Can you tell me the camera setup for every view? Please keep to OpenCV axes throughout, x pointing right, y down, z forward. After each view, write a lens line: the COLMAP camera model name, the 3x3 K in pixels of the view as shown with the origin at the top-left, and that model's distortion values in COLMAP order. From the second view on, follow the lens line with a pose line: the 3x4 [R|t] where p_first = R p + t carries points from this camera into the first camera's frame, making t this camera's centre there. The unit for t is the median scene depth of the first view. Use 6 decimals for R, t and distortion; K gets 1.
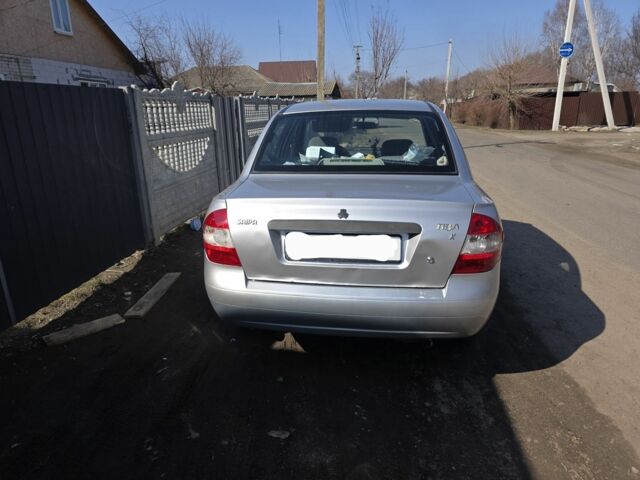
lens RADIAL K [[440.3, 0, 320.0], [0, 440.3, 240.0], [0, 0, 1]] dist [0.009493, -0.000392]
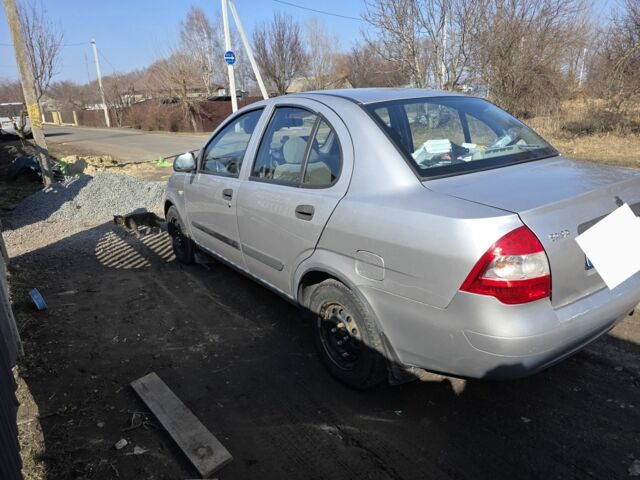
lens RADIAL K [[440.3, 0, 320.0], [0, 440.3, 240.0], [0, 0, 1]] dist [0.009493, -0.000392]
pose [[0.711399, -0.214812, 0.669154, -0.104613], [0.223686, 0.971835, 0.074171, -0.019416], [-0.666240, 0.096915, 0.739413, 0.076477]]
